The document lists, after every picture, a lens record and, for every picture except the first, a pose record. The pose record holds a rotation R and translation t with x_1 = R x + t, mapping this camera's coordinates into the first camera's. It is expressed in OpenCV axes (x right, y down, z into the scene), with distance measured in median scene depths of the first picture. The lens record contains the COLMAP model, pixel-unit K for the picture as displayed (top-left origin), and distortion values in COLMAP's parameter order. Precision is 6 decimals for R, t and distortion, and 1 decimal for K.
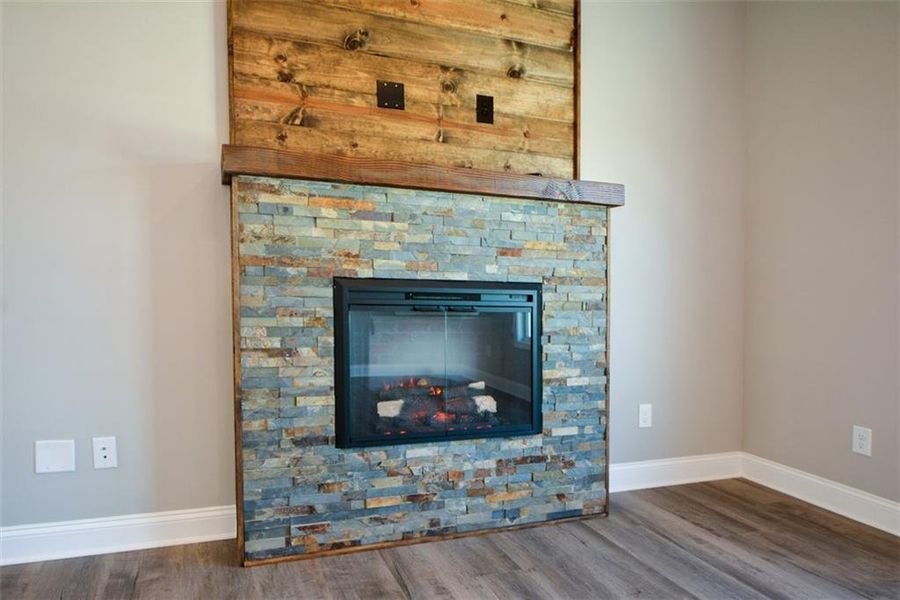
lens RADIAL K [[583.0, 0, 451.3], [0, 583.0, 302.8], [0, 0, 1]] dist [-0.011724, -0.000825]
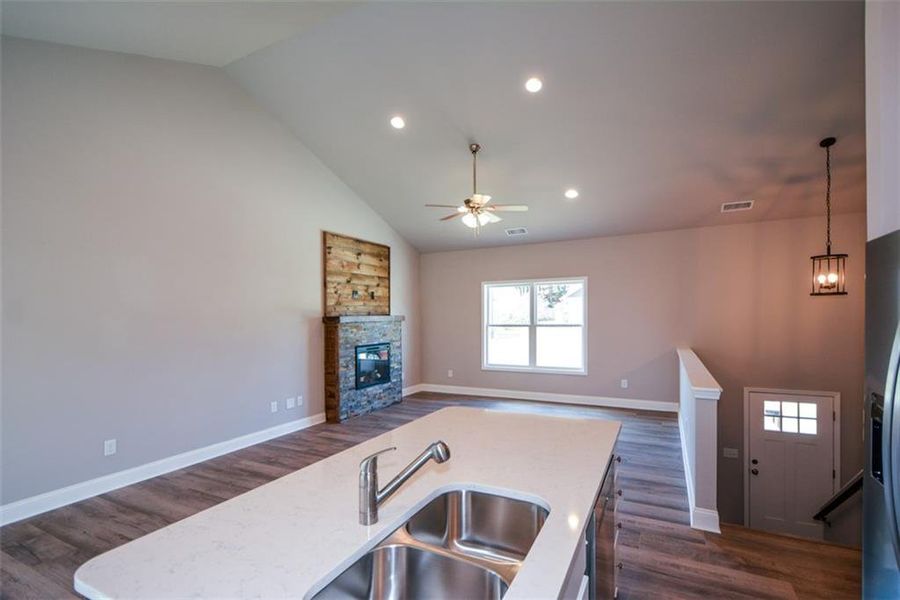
lens RADIAL K [[427.6, 0, 455.0], [0, 427.6, 308.4], [0, 0, 1]] dist [0.007526, -0.001985]
pose [[0.734586, -0.019107, 0.678247, -1.484665], [0.036561, 0.999266, -0.011448, -0.215824], [-0.677530, 0.033207, 0.734745, -1.421050]]
